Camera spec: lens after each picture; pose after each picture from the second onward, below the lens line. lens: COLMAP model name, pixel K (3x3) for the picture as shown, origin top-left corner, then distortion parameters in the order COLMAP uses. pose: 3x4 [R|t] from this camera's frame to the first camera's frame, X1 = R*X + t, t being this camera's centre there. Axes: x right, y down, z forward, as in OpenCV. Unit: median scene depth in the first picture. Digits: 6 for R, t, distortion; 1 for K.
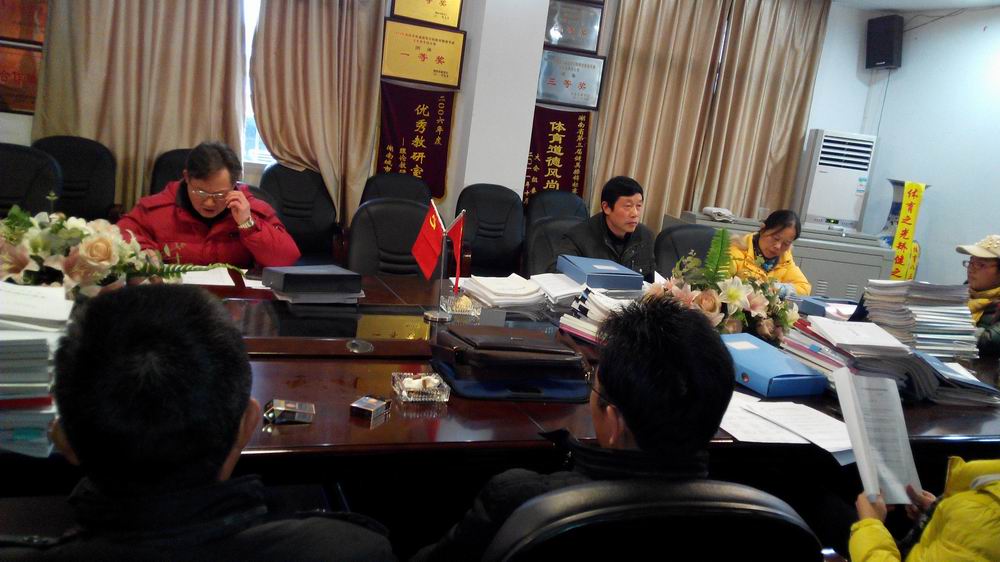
lens RADIAL K [[816.6, 0, 500.0], [0, 816.6, 281.0], [0, 0, 1]] dist [0.063873, -0.133514]
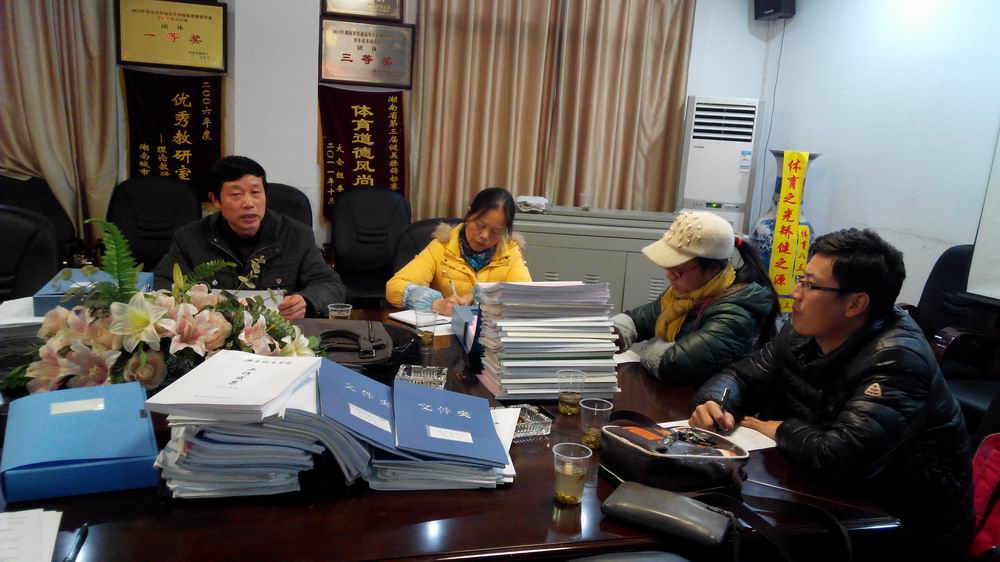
lens RADIAL K [[816.6, 0, 500.0], [0, 816.6, 281.0], [0, 0, 1]] dist [0.063873, -0.133514]
pose [[0.995530, -0.048566, -0.081002, 0.269322], [0.047608, 0.998772, -0.013707, 0.004592], [0.081568, 0.009789, 0.996620, 0.170080]]
